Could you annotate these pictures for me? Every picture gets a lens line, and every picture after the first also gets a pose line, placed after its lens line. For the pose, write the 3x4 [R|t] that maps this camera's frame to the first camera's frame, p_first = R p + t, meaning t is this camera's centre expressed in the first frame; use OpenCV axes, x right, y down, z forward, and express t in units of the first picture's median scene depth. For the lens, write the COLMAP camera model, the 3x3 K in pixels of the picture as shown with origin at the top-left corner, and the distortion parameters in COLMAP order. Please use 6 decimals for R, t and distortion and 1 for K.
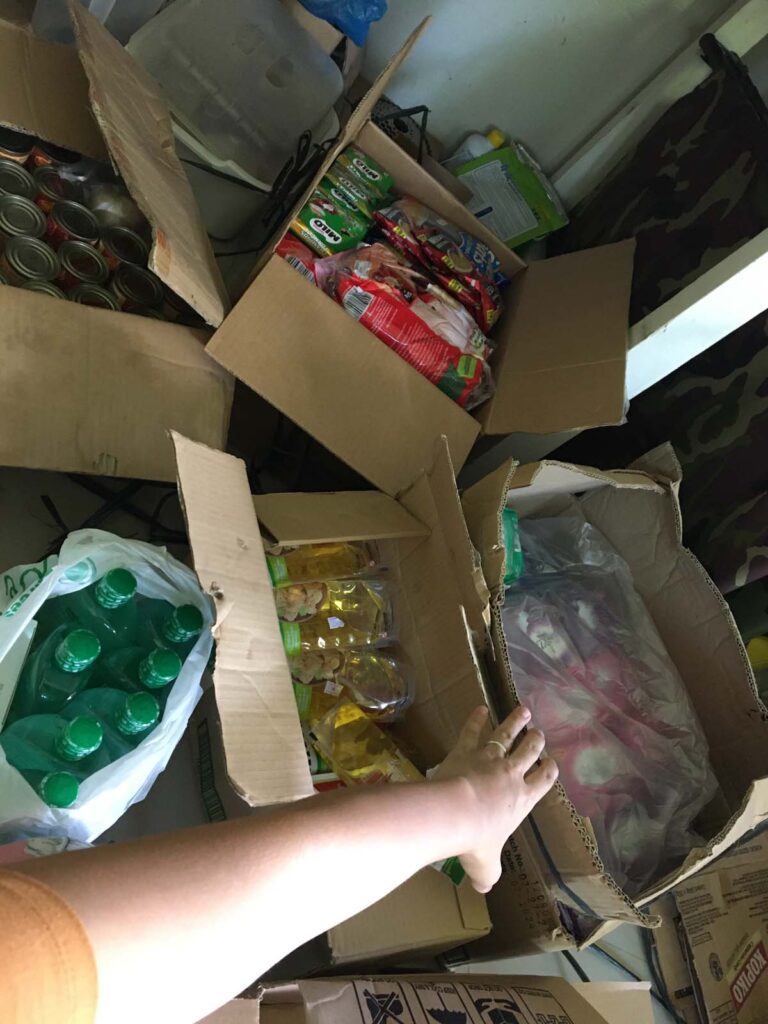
lens RADIAL K [[883.5, 0, 384.0], [0, 883.5, 512.0], [0, 0, 1]] dist [0.115059, -0.180919]
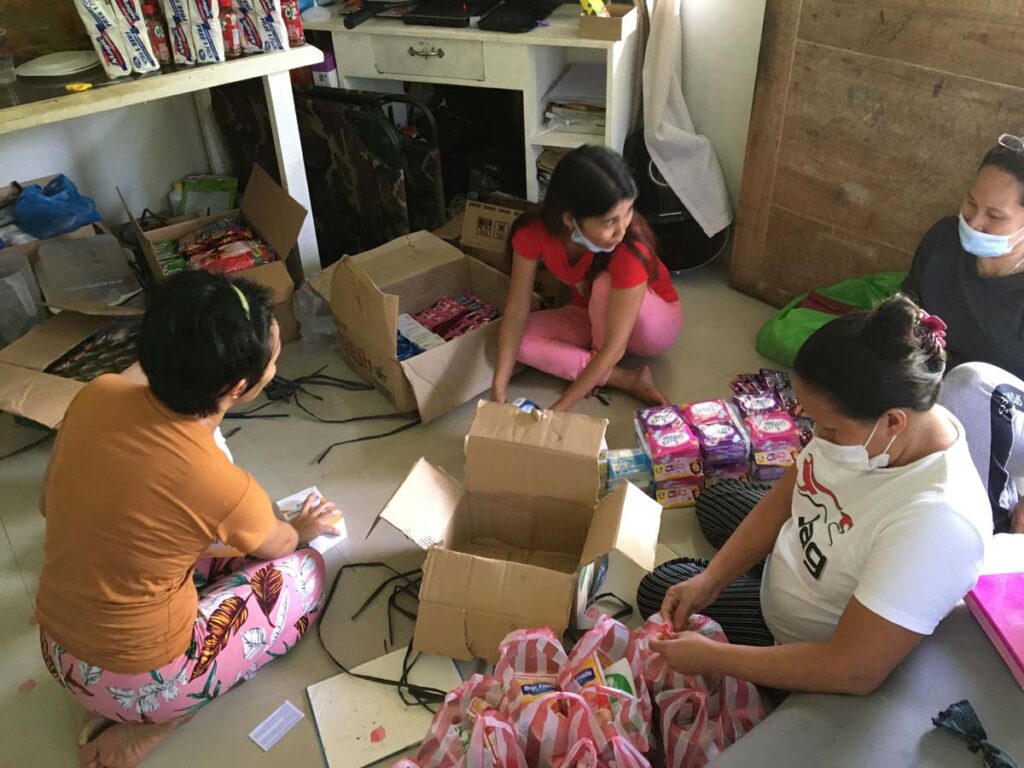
lens RADIAL K [[883.5, 0, 512.0], [0, 883.5, 384.0], [0, 0, 1]] dist [0.115059, -0.180919]
pose [[0.511730, -0.852080, 0.109966, -0.110342], [0.854474, 0.518092, 0.038153, 0.468563], [-0.089482, 0.074439, 0.993203, -1.293072]]
